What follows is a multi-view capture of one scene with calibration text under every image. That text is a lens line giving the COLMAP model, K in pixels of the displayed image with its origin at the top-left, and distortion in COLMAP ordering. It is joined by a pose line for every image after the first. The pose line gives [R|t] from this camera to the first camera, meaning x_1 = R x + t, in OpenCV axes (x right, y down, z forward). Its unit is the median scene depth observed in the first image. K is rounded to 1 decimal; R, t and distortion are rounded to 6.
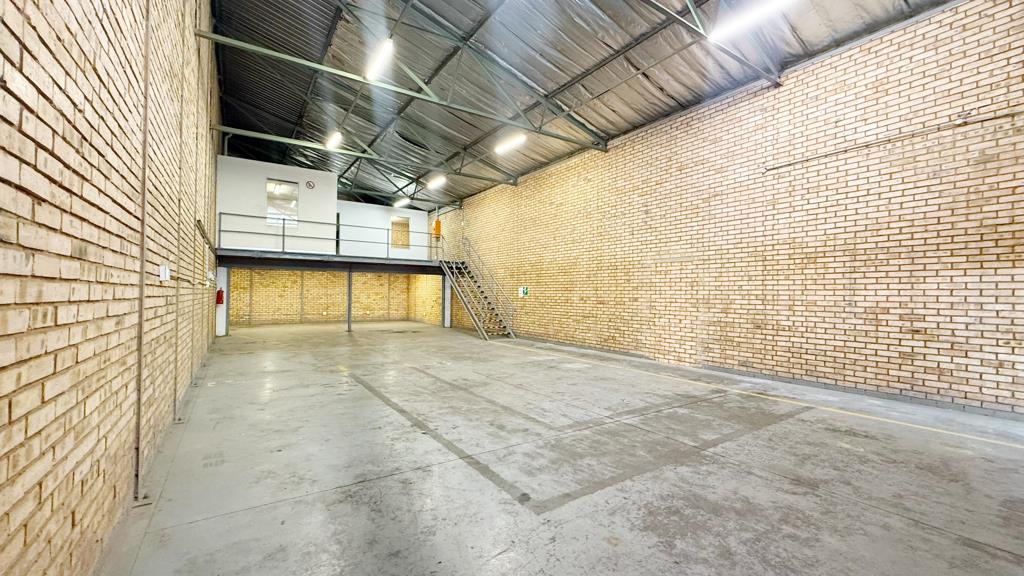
lens RADIAL K [[407.6, 0, 508.8], [0, 407.6, 288.4], [0, 0, 1]] dist [-0.000661, -0.000022]
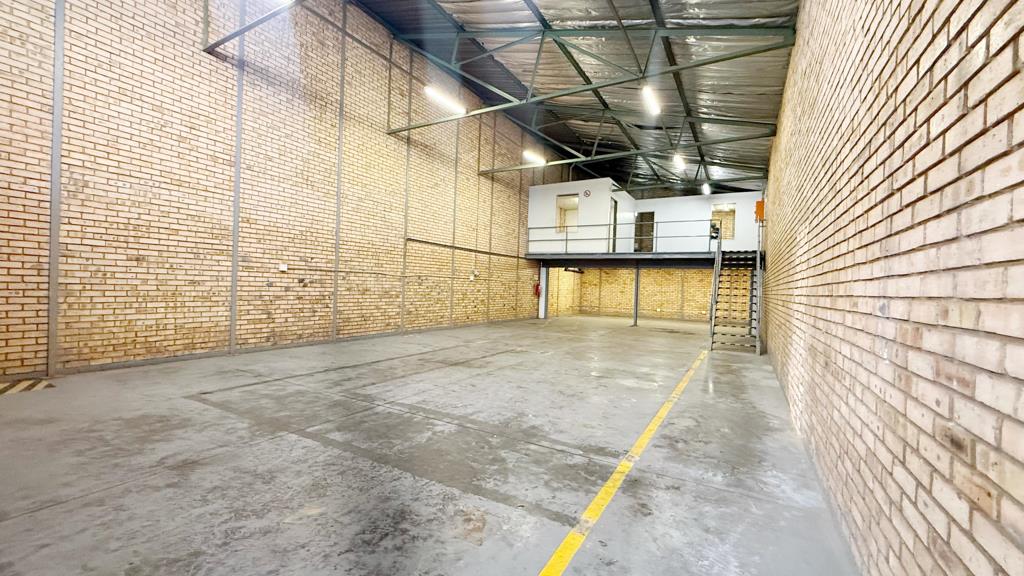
lens RADIAL K [[407.6, 0, 508.8], [0, 407.6, 288.4], [0, 0, 1]] dist [-0.000661, -0.000022]
pose [[0.442622, 0.010700, -0.896645, 1.399080], [-0.015907, 0.999865, 0.004079, 0.039332], [0.896567, 0.012458, 0.442732, 0.921011]]
